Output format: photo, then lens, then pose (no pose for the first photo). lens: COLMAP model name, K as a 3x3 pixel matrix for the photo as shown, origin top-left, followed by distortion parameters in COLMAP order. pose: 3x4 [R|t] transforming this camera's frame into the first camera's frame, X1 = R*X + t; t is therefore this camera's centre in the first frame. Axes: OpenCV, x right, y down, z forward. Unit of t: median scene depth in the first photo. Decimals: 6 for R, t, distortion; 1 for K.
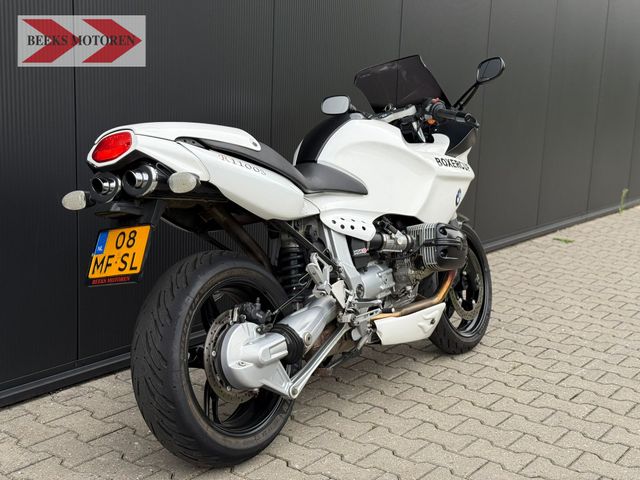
lens RADIAL K [[888.8, 0, 320.0], [0, 888.8, 240.0], [0, 0, 1]] dist [0.175034, -0.431637]
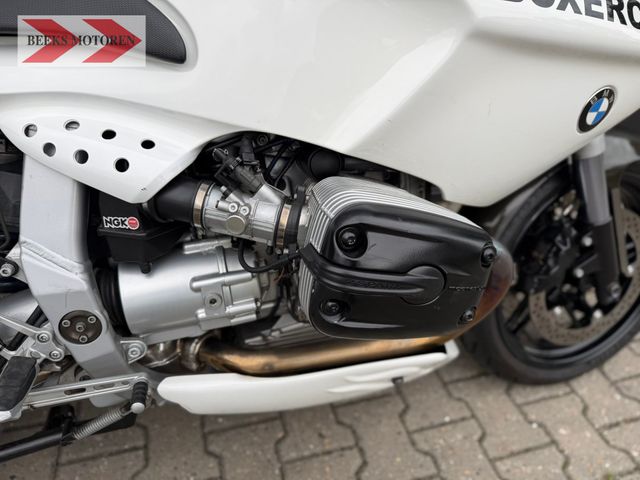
lens RADIAL K [[415.3, 0, 319.9], [0, 415.3, 230.9], [0, 0, 1]] dist [0.051262, -0.068574]
pose [[0.777209, 0.336266, -0.531857, 0.208269], [-0.129871, 0.912757, 0.387308, -0.063471], [0.615695, -0.231946, 0.753074, 0.943858]]
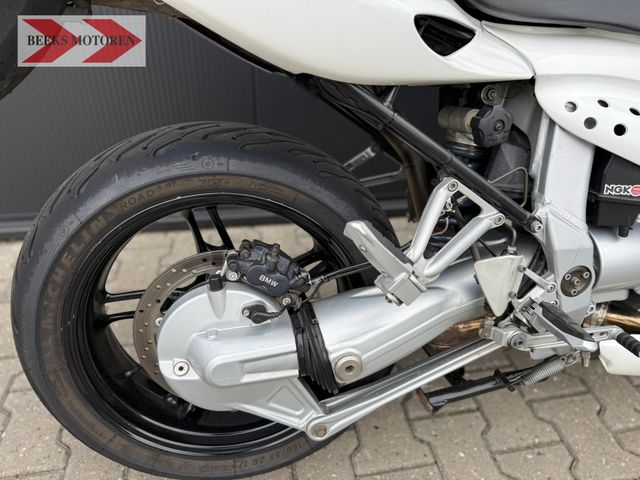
lens RADIAL K [[452.1, 0, 320.0], [0, 452.1, 240.0], [0, 0, 1]] dist [0.063824, -0.097959]
pose [[0.721620, 0.371092, -0.584428, 0.078177], [-0.133947, 0.903085, 0.408038, -0.035389], [0.679208, -0.216166, 0.701391, 0.765305]]
